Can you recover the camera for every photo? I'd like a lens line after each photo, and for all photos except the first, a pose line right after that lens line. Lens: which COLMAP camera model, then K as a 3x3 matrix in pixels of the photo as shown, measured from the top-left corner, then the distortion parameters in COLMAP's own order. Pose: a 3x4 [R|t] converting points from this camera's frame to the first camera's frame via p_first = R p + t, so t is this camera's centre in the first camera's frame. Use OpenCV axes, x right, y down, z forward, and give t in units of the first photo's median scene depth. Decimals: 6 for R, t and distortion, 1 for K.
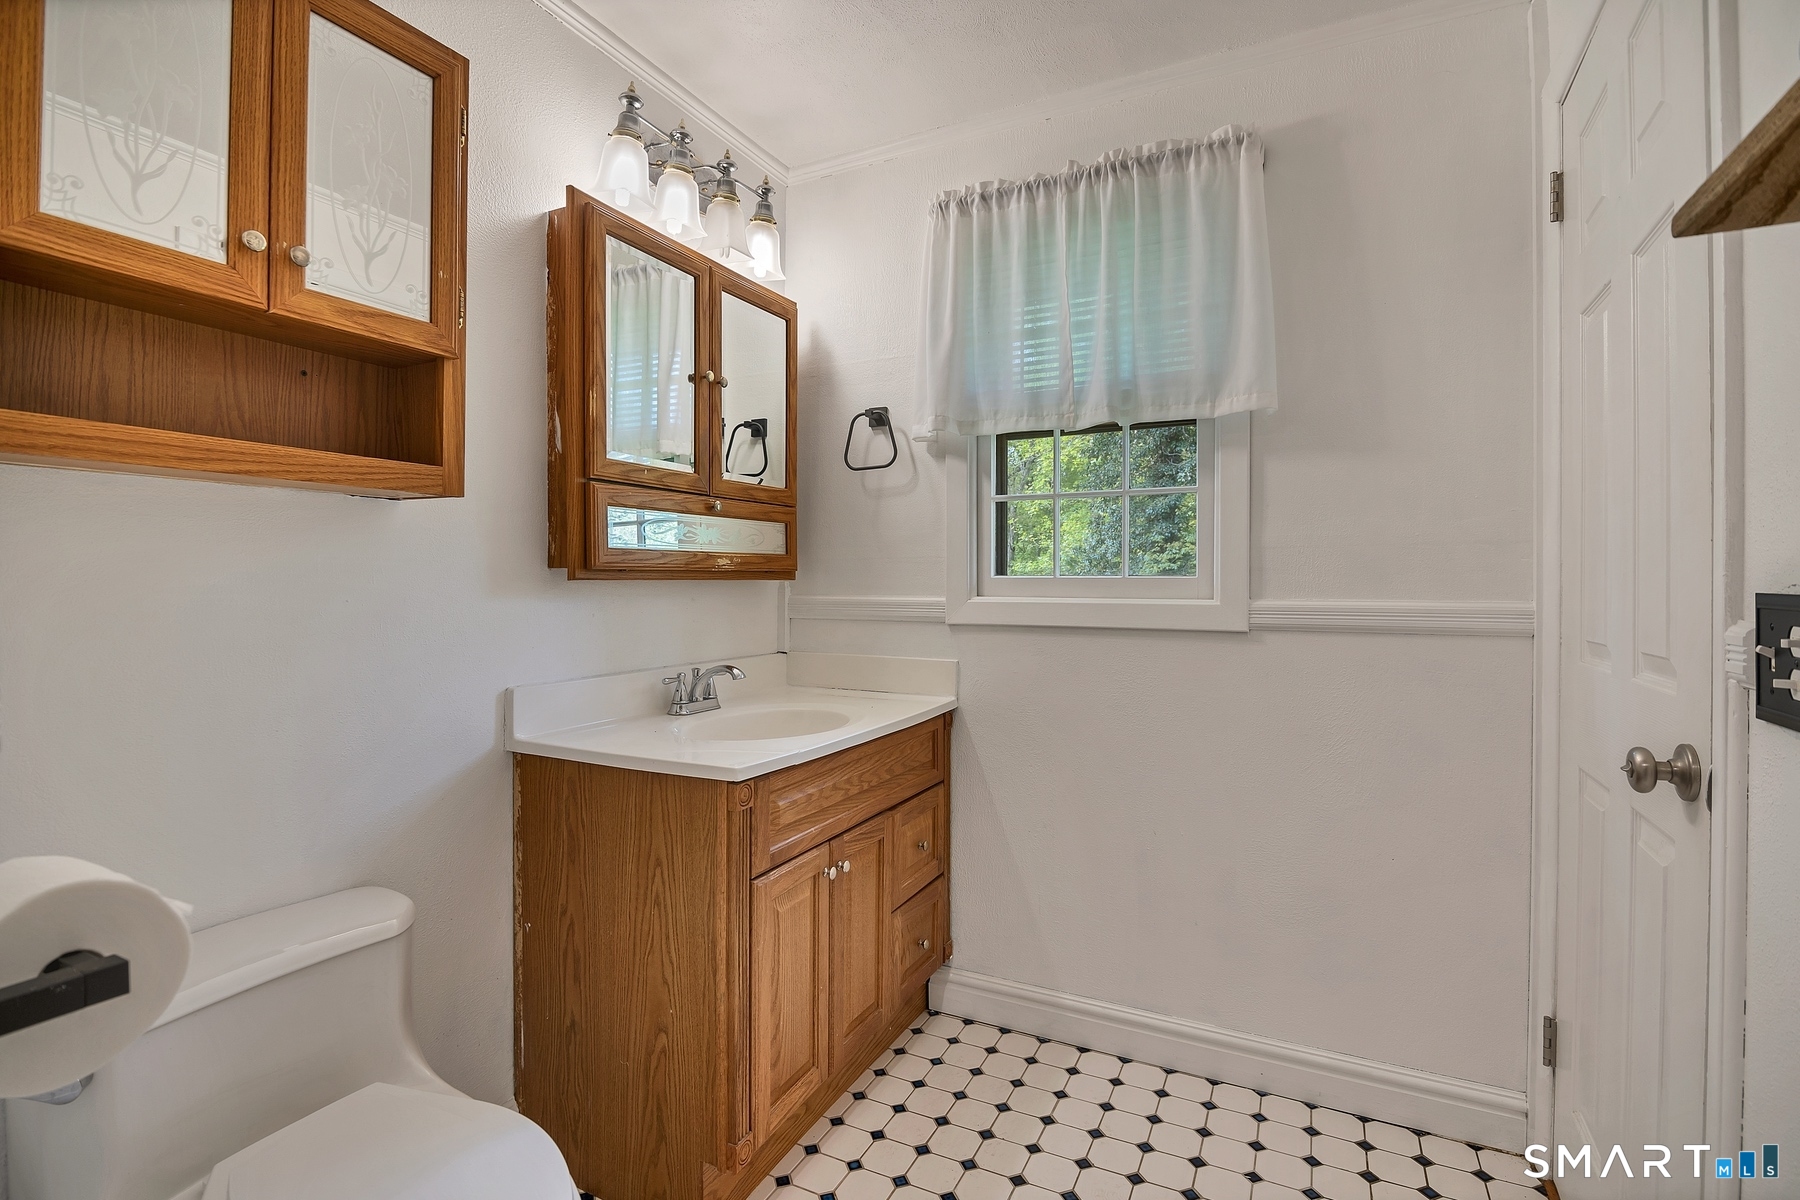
lens RADIAL K [[860.2, 0, 905.1], [0, 860.2, 569.4], [0, 0, 1]] dist [0.001359, -0.012010]
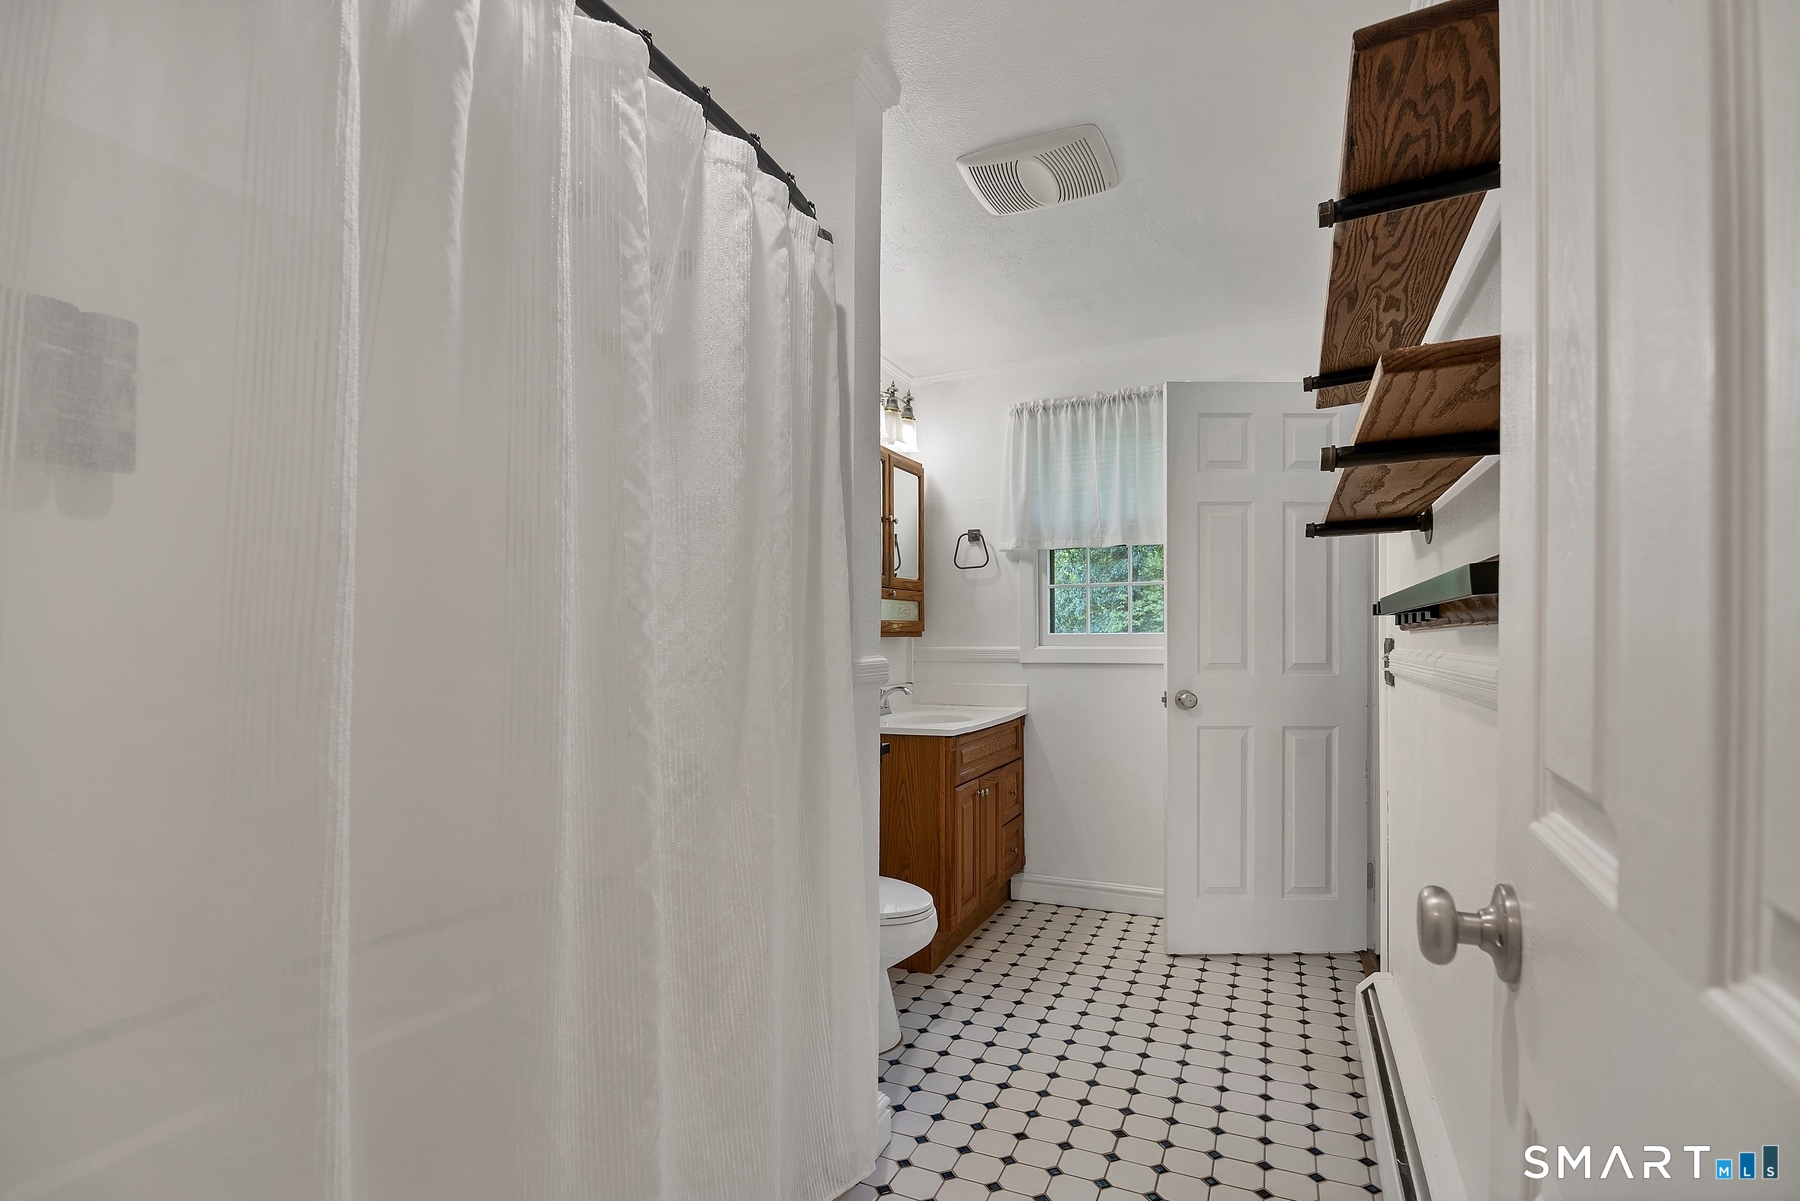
lens RADIAL K [[828.1, 0, 884.4], [0, 828.1, 616.0], [0, 0, 1]] dist [-0.002681, -0.007400]
pose [[0.999902, -0.003514, 0.013568, -0.233488], [0.003662, 0.999934, -0.010912, -0.009784], [-0.013529, 0.010960, 0.999848, -0.581129]]
